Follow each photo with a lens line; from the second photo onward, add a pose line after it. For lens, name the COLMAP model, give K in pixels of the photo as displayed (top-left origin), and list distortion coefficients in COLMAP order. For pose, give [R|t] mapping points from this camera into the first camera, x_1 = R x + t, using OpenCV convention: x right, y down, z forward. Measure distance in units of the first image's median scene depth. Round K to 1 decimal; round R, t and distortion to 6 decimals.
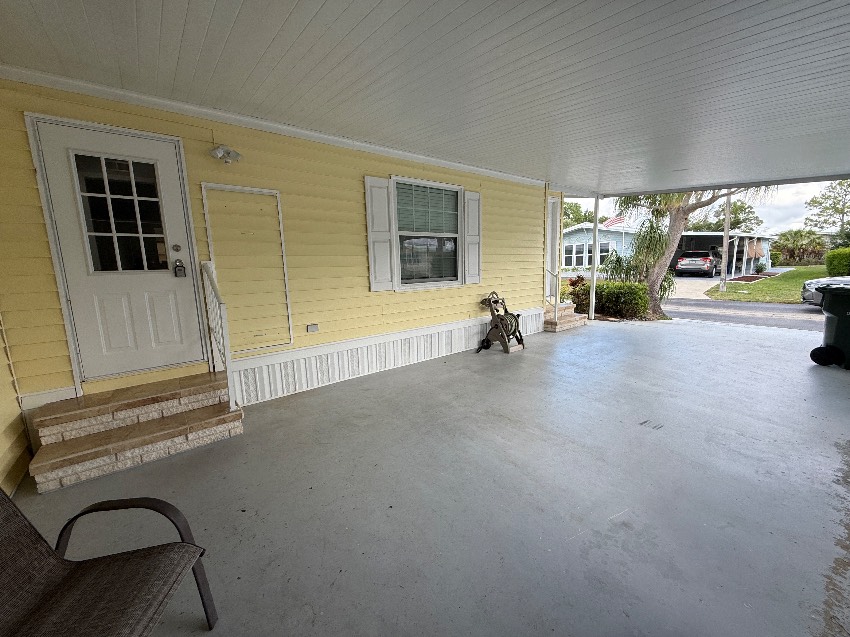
lens RADIAL K [[341.6, 0, 425.0], [0, 341.6, 318.5], [0, 0, 1]] dist [0.002507, 0.000000]
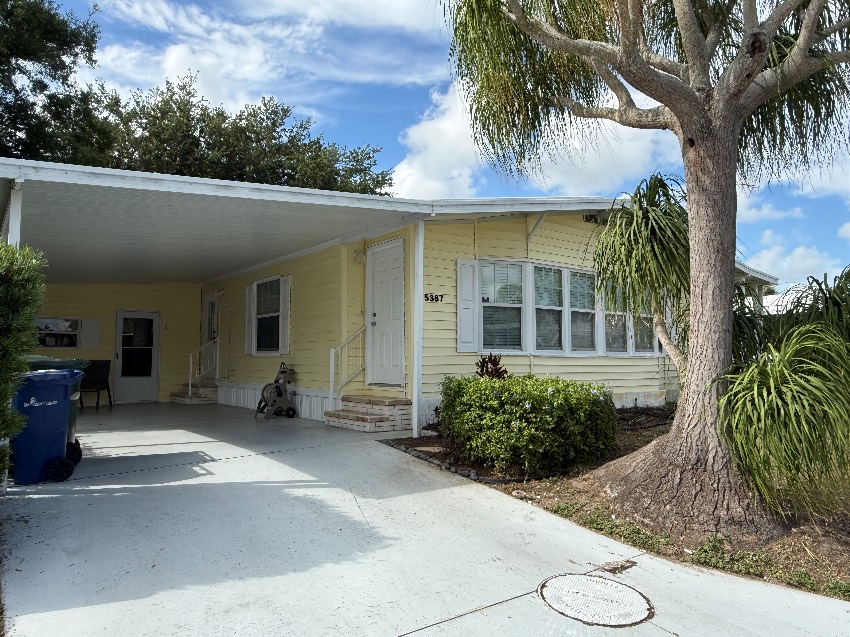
lens RADIAL K [[604.7, 0, 425.0], [0, 604.7, 318.5], [0, 0, 1]] dist [-0.002408, -0.000013]
pose [[-0.018526, -0.038896, -0.999072, 3.606926], [-0.156642, 0.987016, -0.035522, -0.375666], [0.987482, 0.155839, -0.024378, 2.542803]]
